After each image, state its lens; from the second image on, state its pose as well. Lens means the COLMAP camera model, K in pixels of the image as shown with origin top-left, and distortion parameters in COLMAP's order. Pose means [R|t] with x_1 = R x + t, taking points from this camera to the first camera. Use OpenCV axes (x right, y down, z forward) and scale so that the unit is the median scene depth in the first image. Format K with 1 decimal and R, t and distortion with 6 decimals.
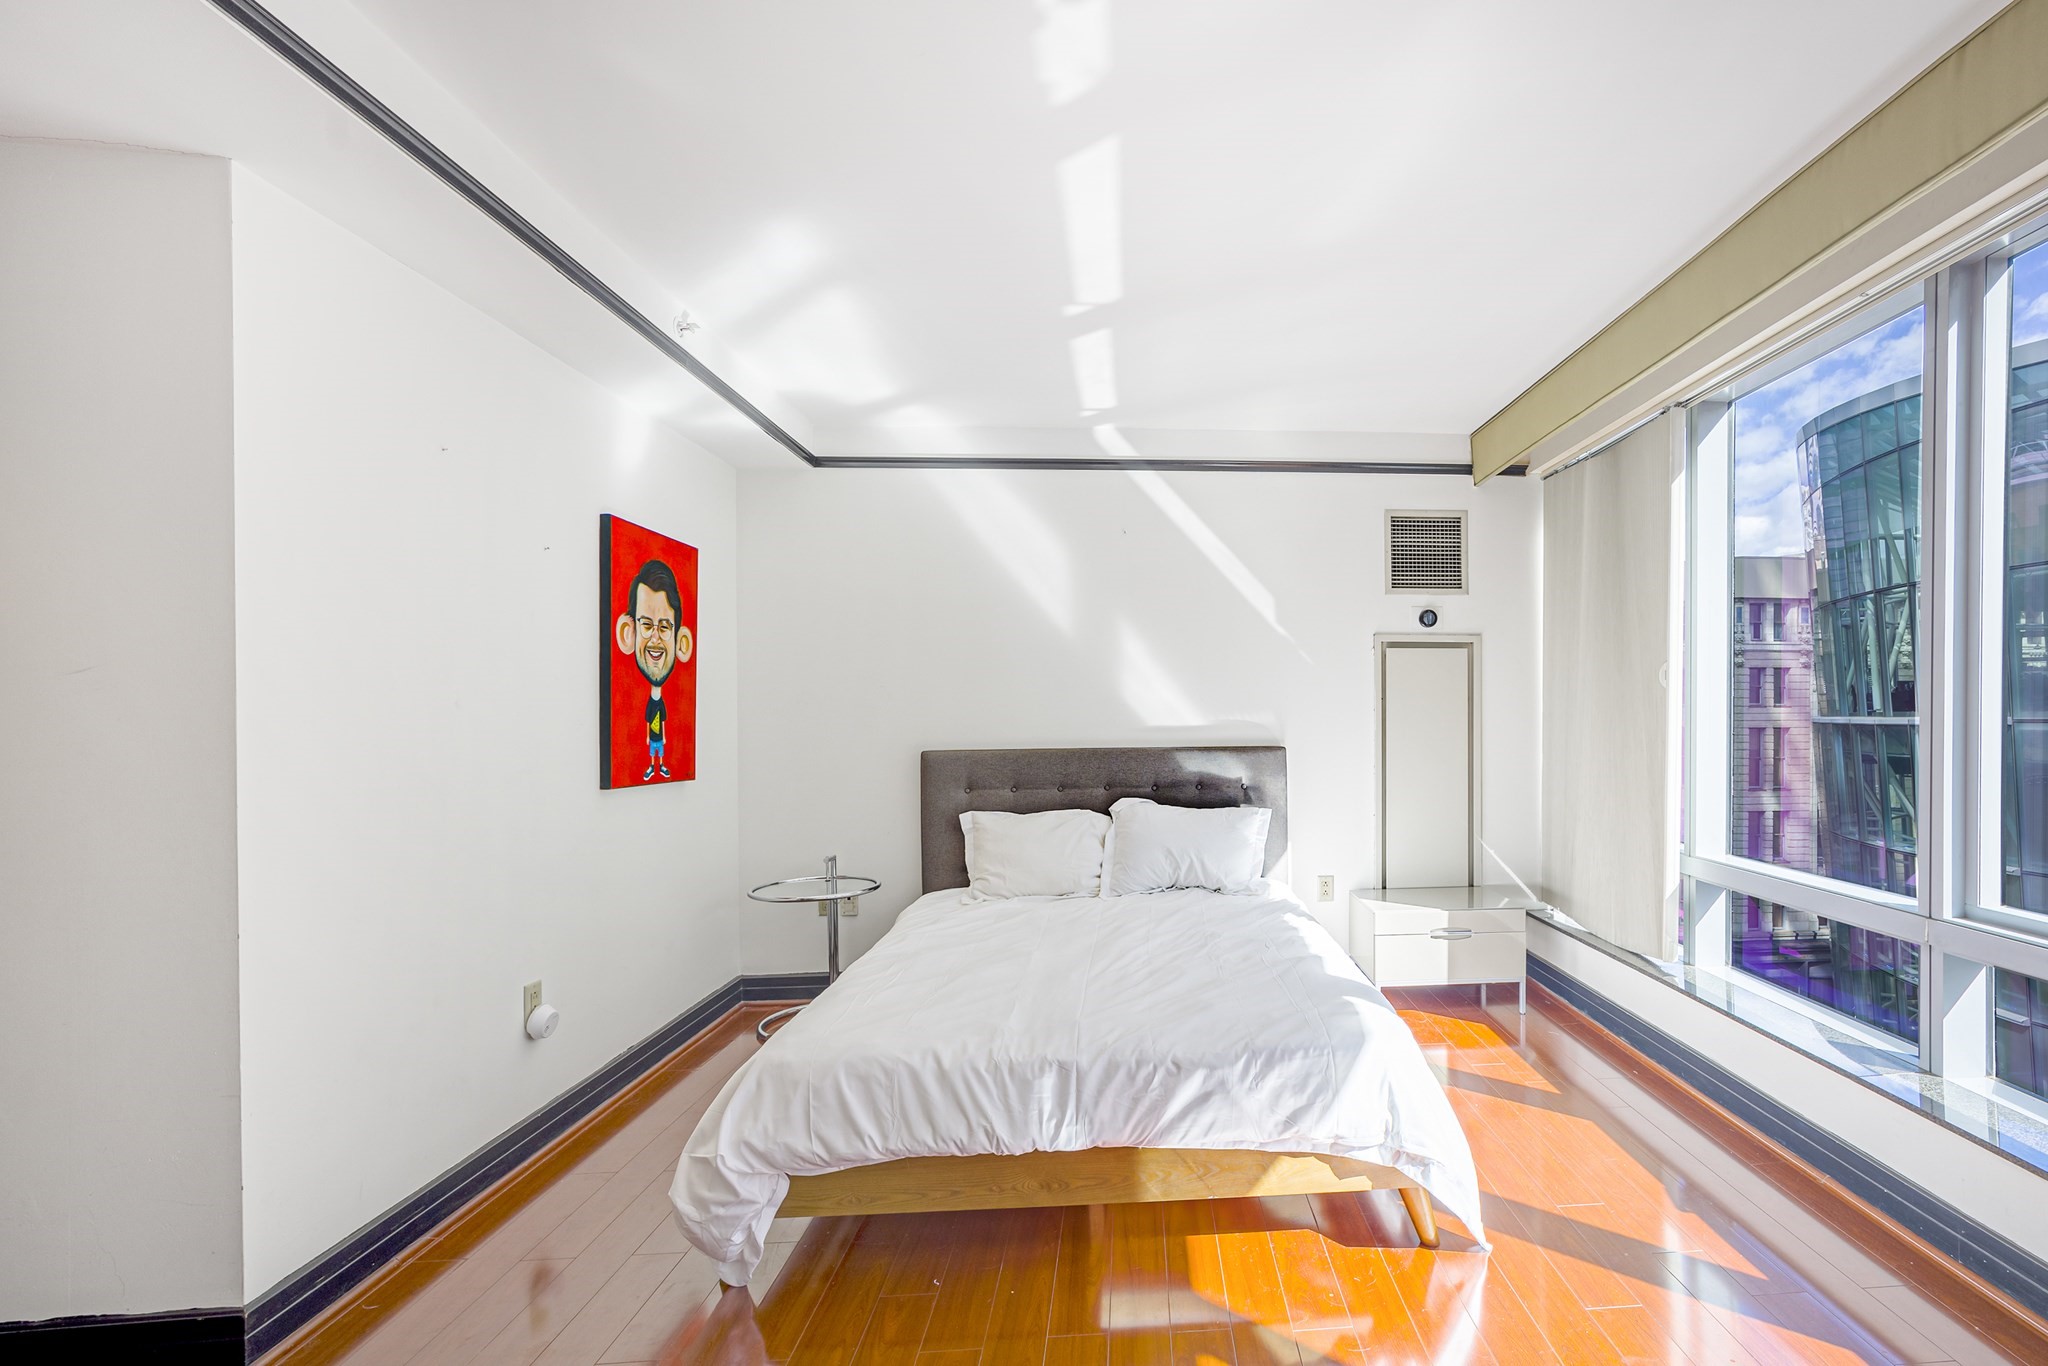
lens RADIAL K [[857.6, 0, 1024.8], [0, 857.6, 698.7], [0, 0, 1]] dist [-0.016265, 0.000226]
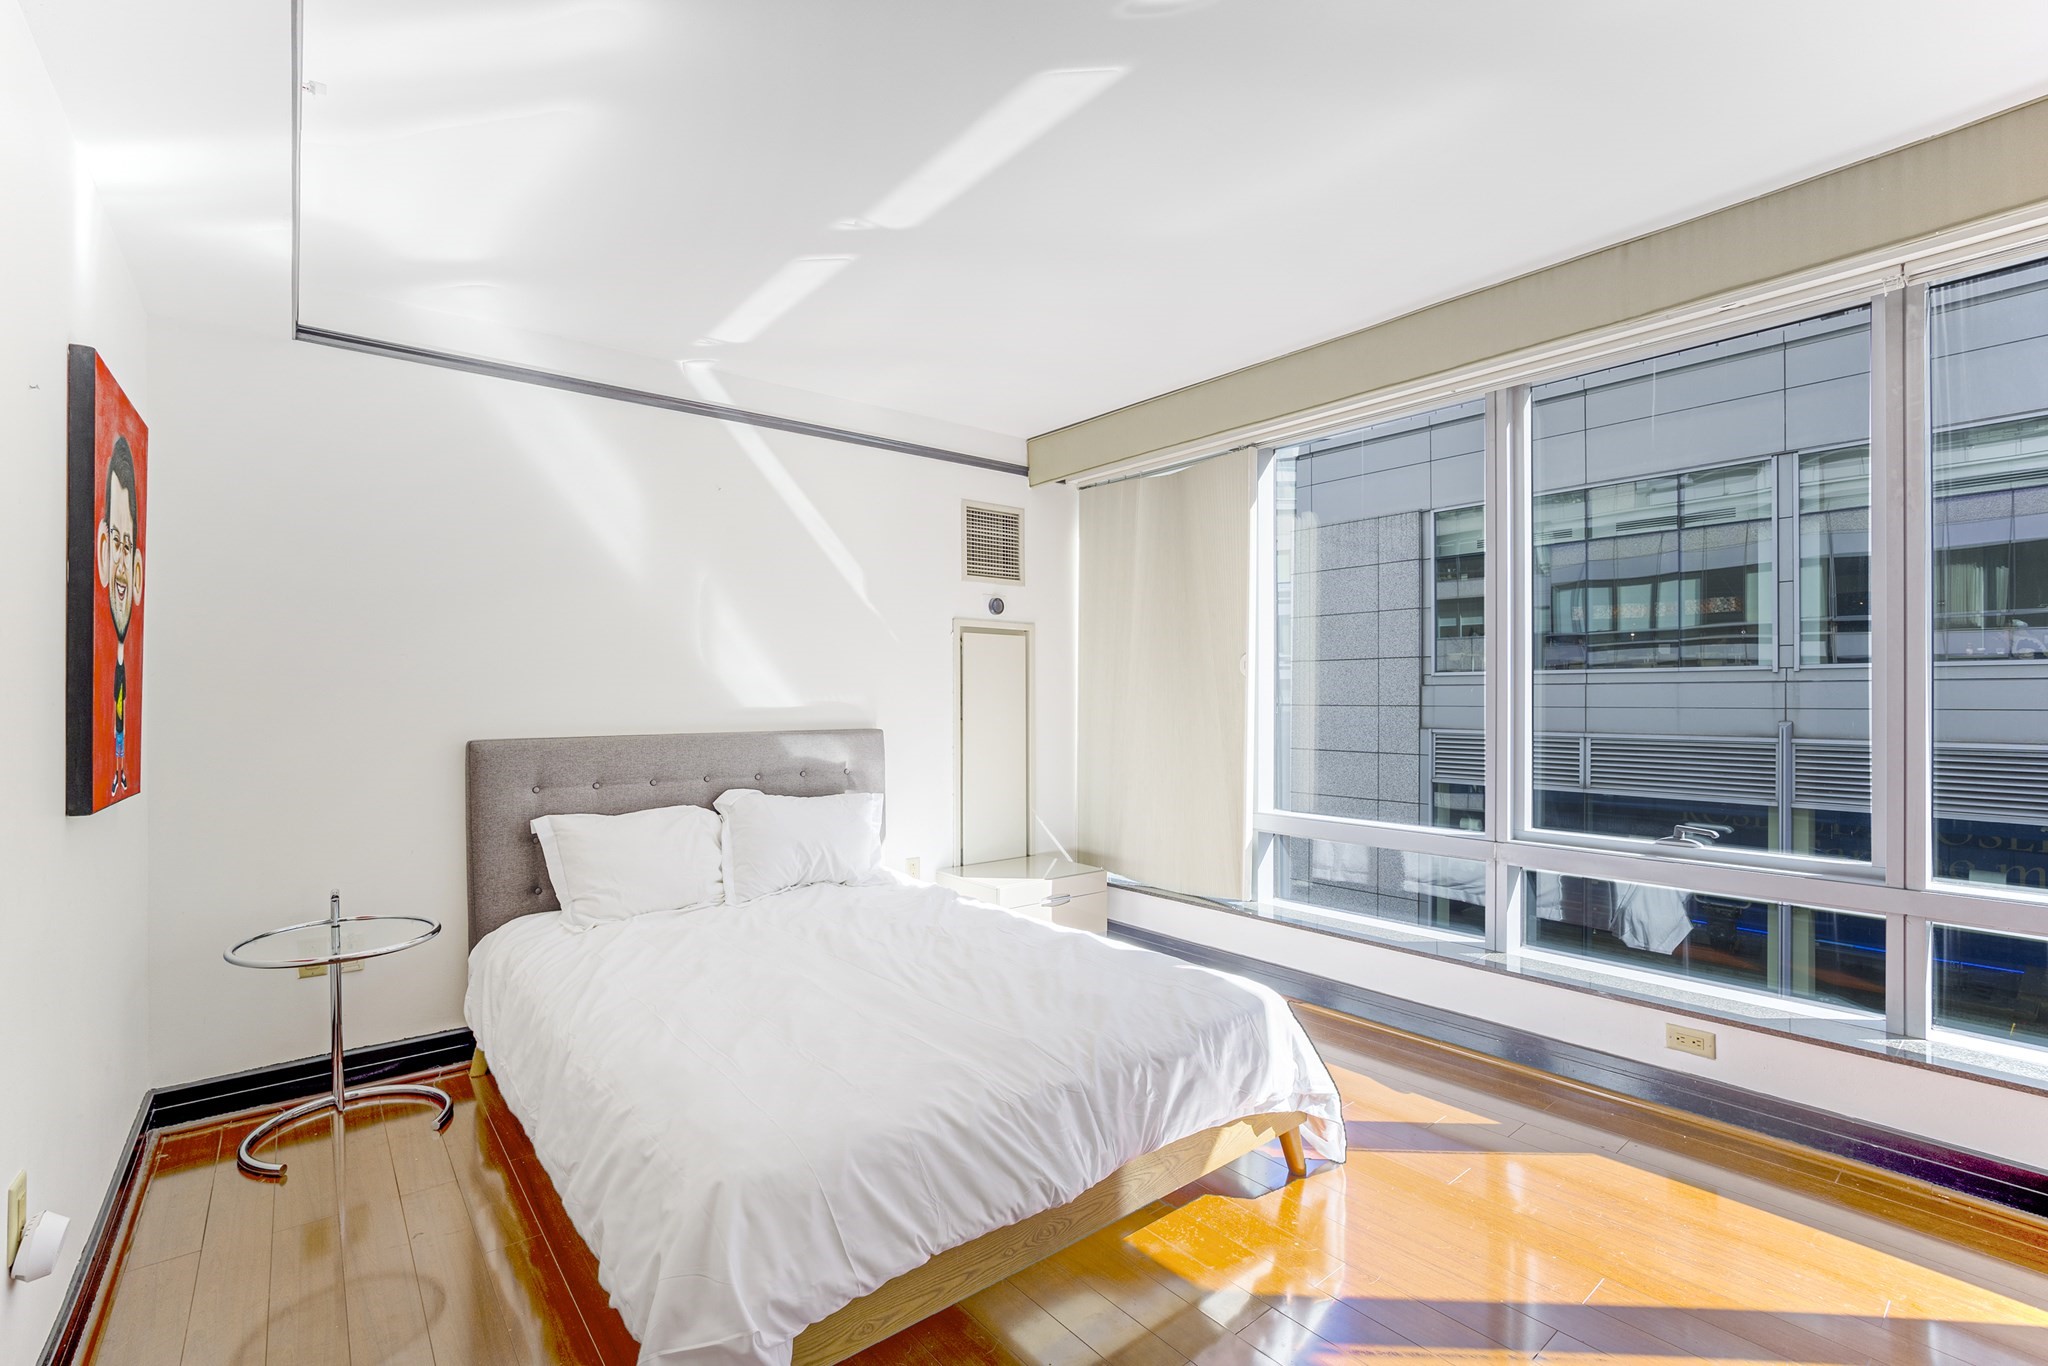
lens RADIAL K [[892.7, 0, 1040.9], [0, 892.7, 680.4], [0, 0, 1]] dist [-0.040045, 0.014396]
pose [[0.833110, 0.014771, 0.552909, -0.141117], [-0.014655, 0.999882, -0.004630, 0.003598], [-0.552913, -0.004245, 0.833228, 0.073799]]
